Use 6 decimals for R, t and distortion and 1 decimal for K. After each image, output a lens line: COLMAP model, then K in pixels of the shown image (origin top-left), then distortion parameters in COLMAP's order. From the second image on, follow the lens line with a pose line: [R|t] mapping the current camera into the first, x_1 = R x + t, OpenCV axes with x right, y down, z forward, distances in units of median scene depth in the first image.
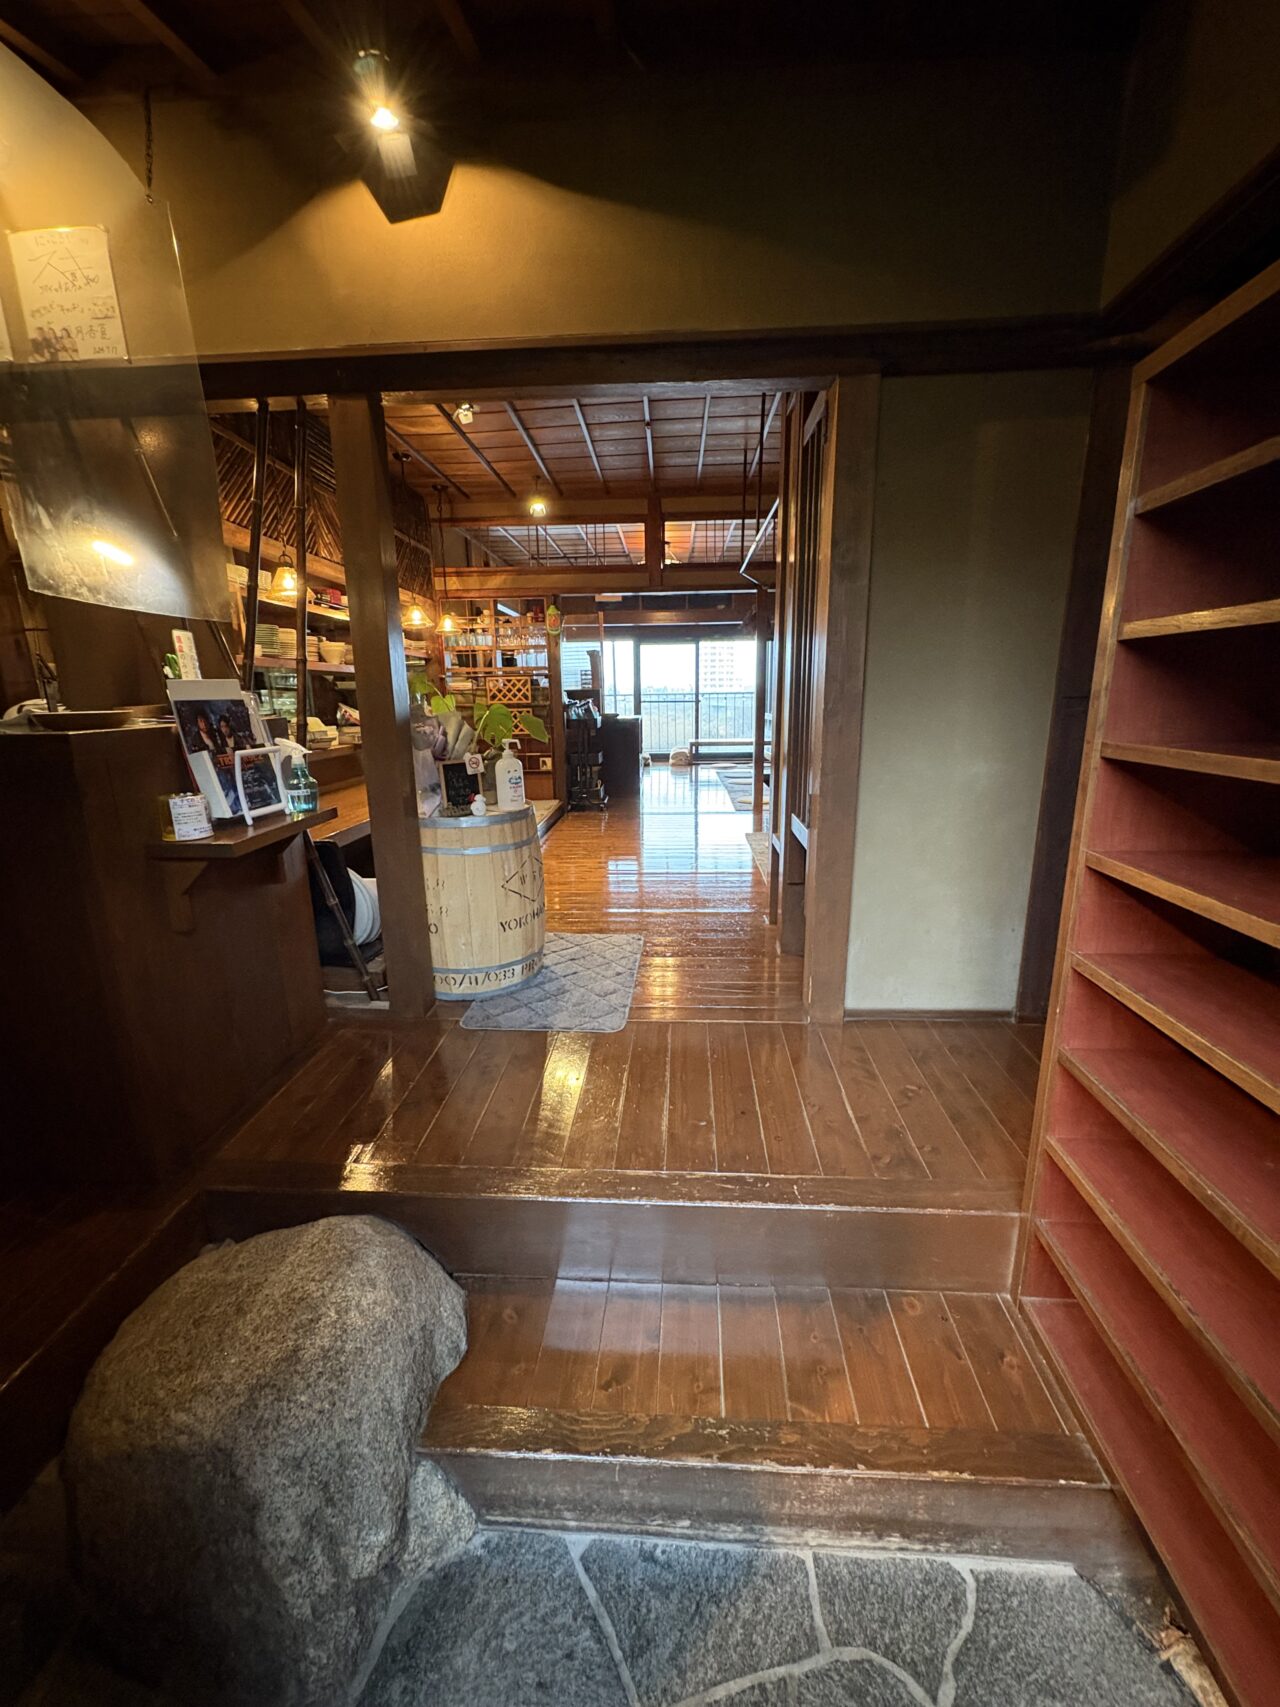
lens RADIAL K [[668.4, 0, 645.0], [0, 668.4, 849.6], [0, 0, 1]] dist [-0.000575, -0.000042]
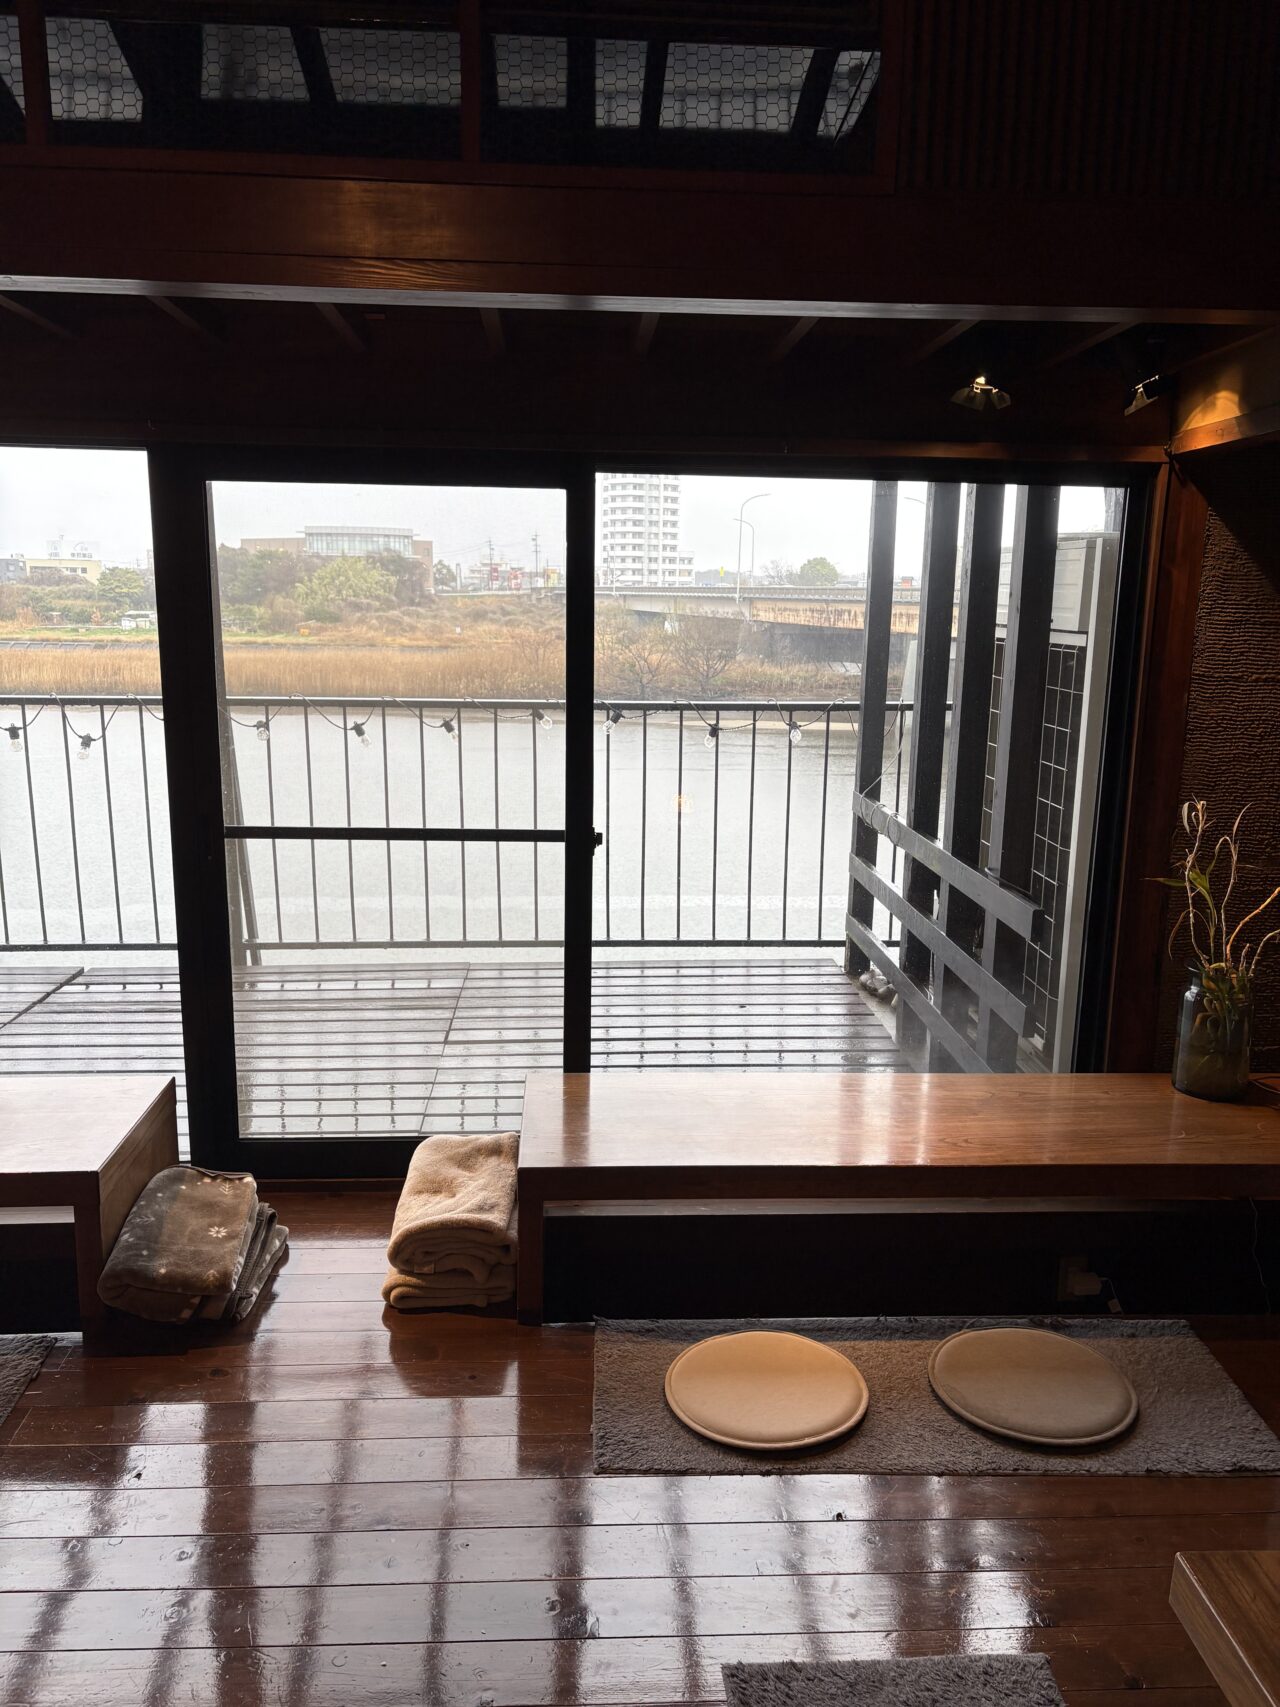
lens RADIAL K [[1284.1, 0, 638.8], [0, 1284.1, 861.5], [0, 0, 1]] dist [0.038732, -0.037601]
pose [[0.994679, 0.009083, 0.102626, 0.113222], [-0.007126, 0.999786, -0.019419, -0.393404], [-0.102781, 0.018584, 0.994530, 1.283685]]
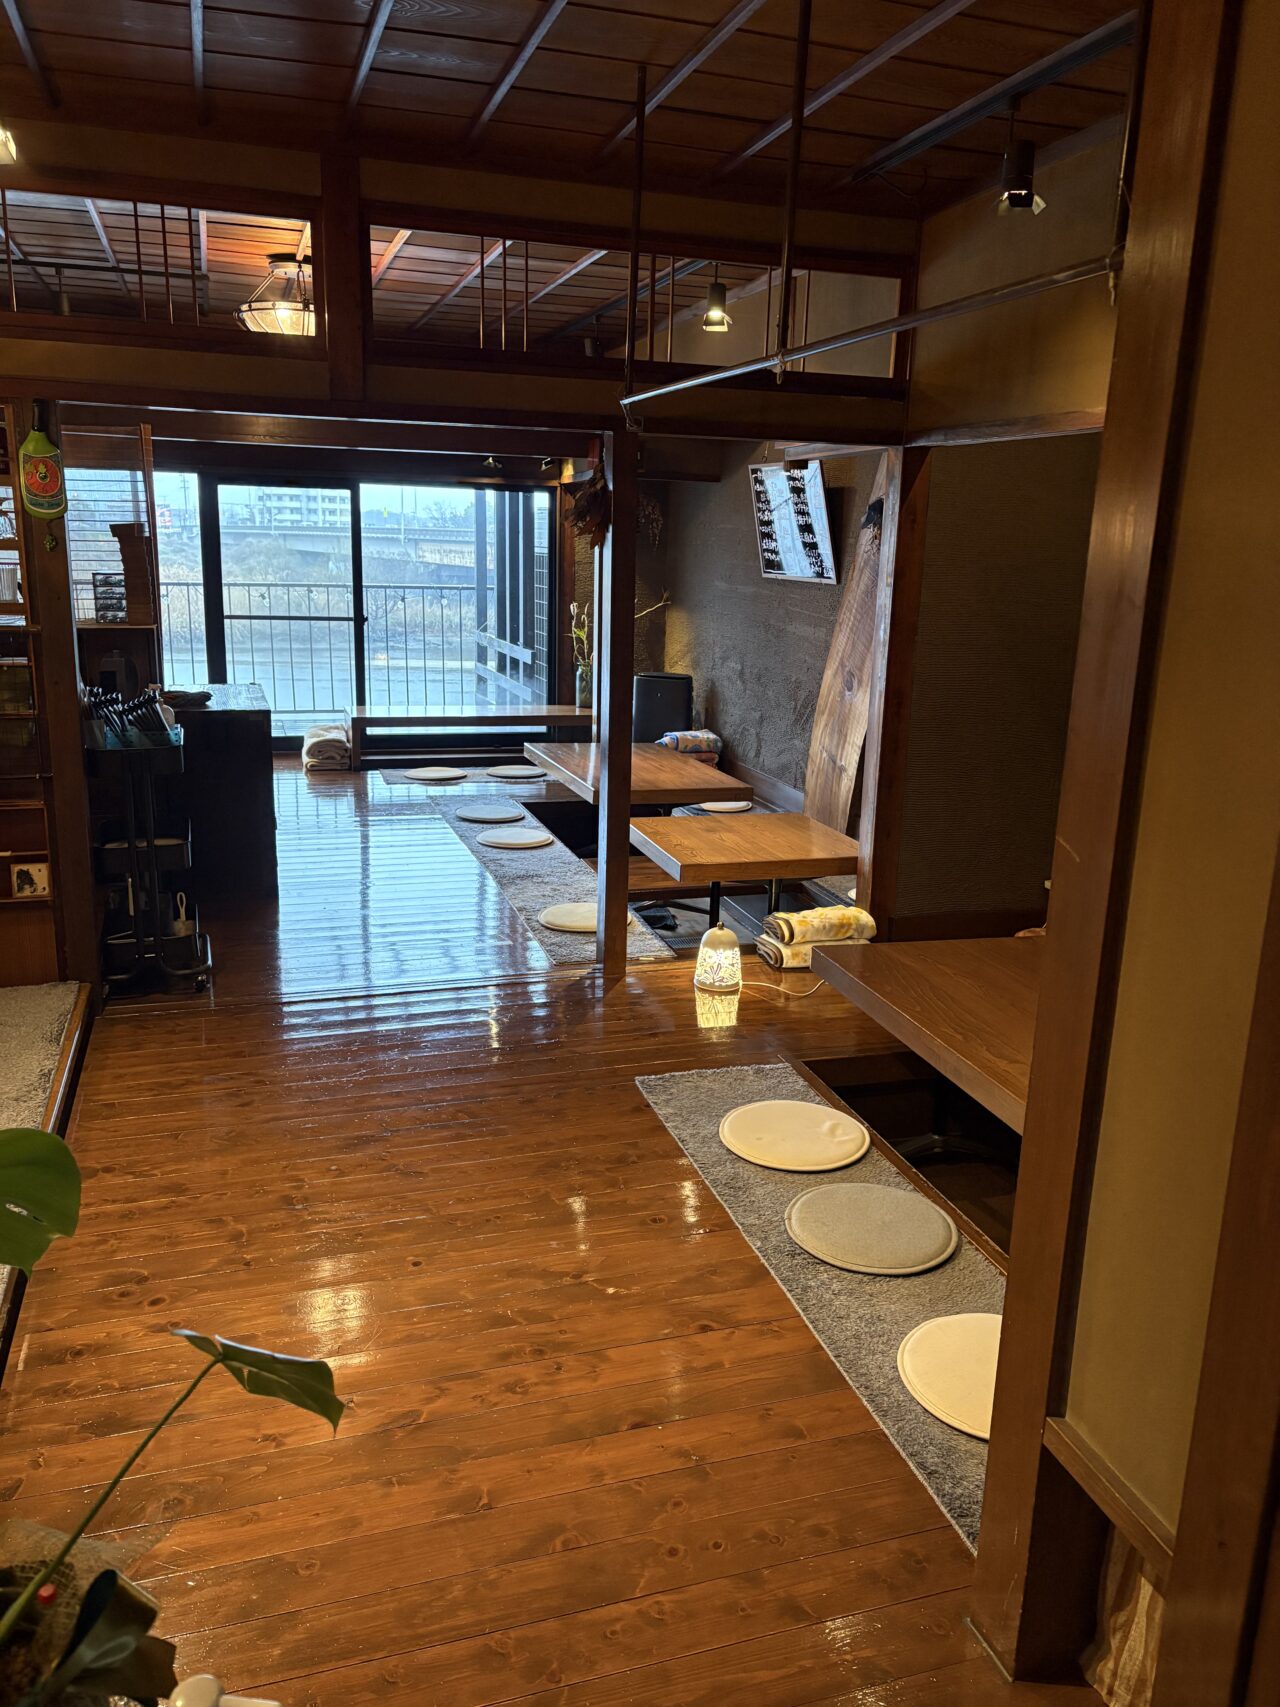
lens RADIAL K [[1288.9, 0, 640.0], [0, 1288.9, 853.5], [0, 0, 1]] dist [0.048147, -0.036371]
pose [[0.938371, -0.045448, 0.342627, -0.085113], [0.040972, 0.998954, 0.020296, -0.148149], [-0.343191, -0.005007, 0.939252, 0.266067]]
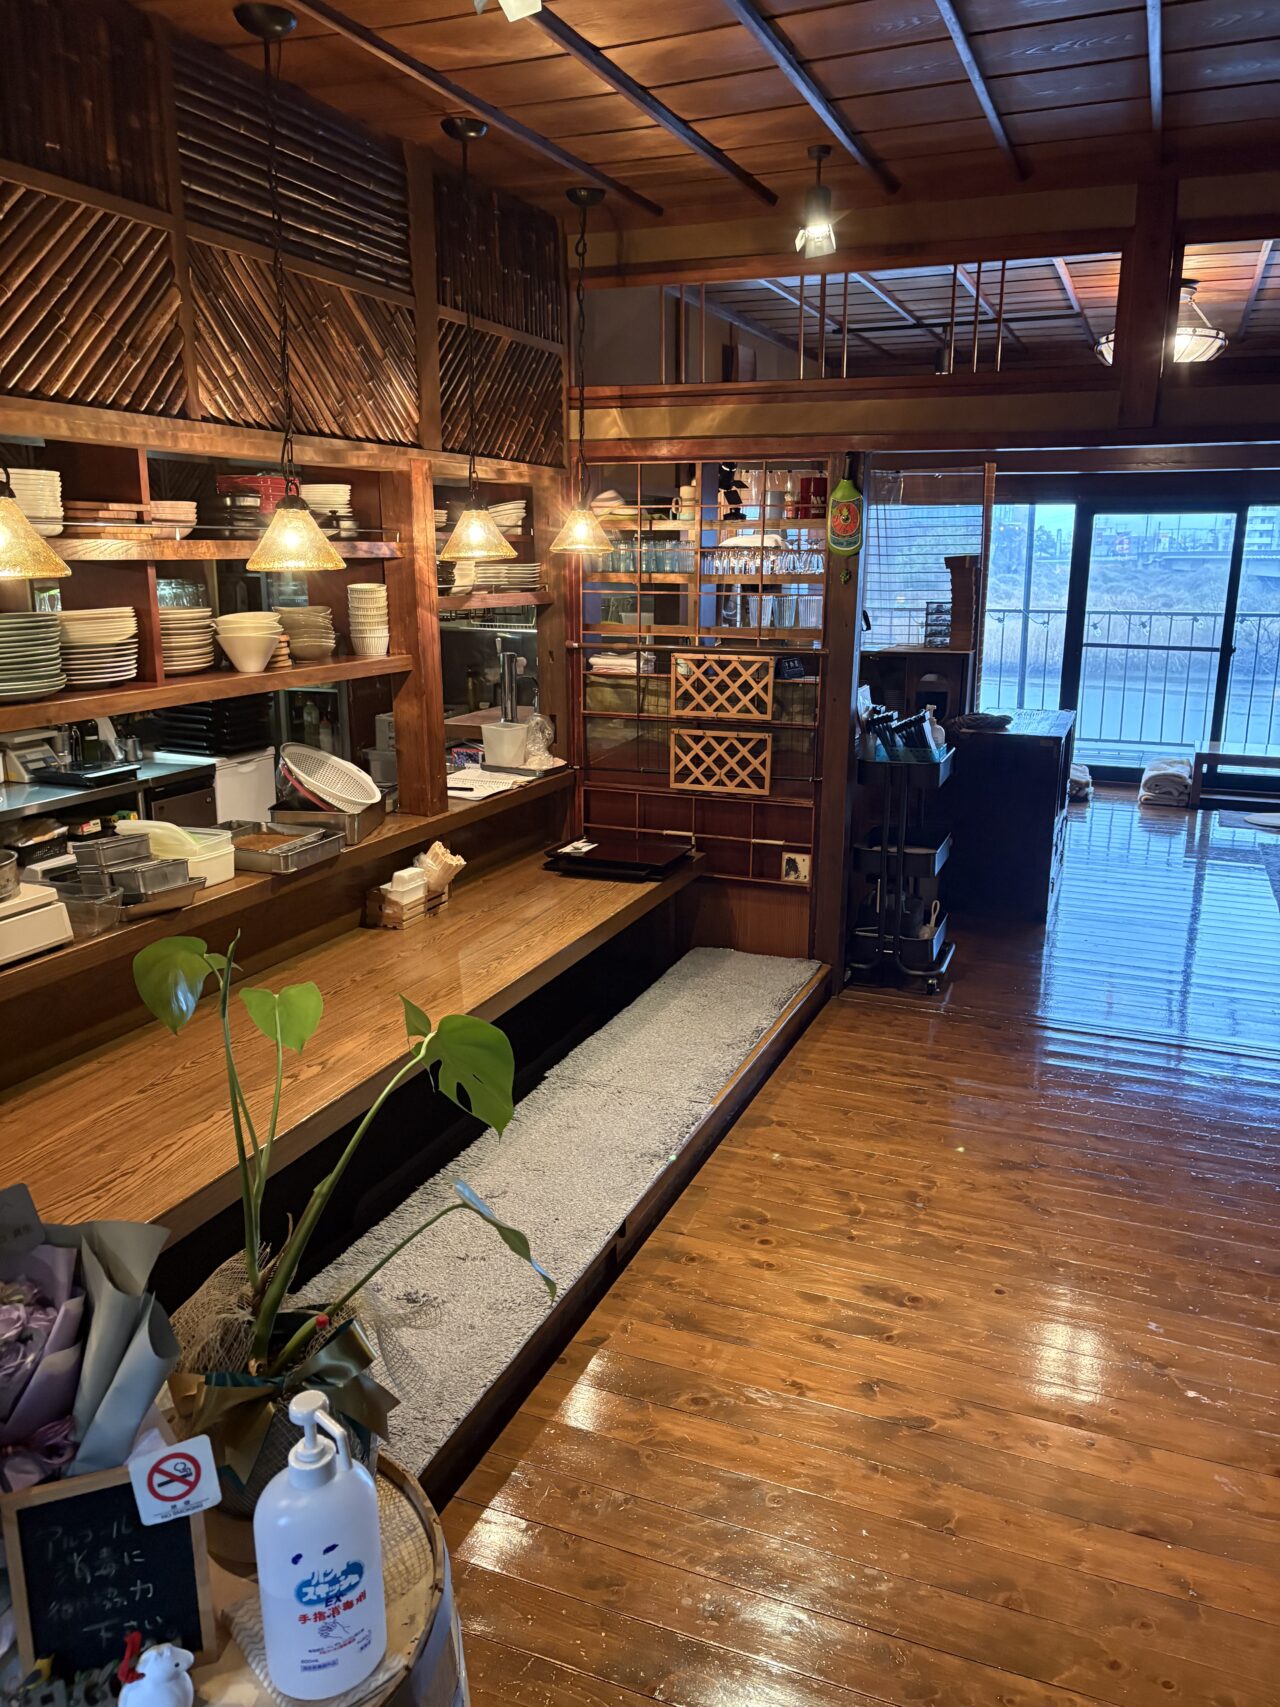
lens RADIAL K [[1284.1, 0, 638.8], [0, 1284.1, 861.5], [0, 0, 1]] dist [0.038732, -0.037601]
pose [[0.942345, 0.099208, -0.319598, 0.008846], [-0.095794, 0.995050, 0.026426, -0.148655], [0.320638, 0.005713, 0.947185, 0.247400]]
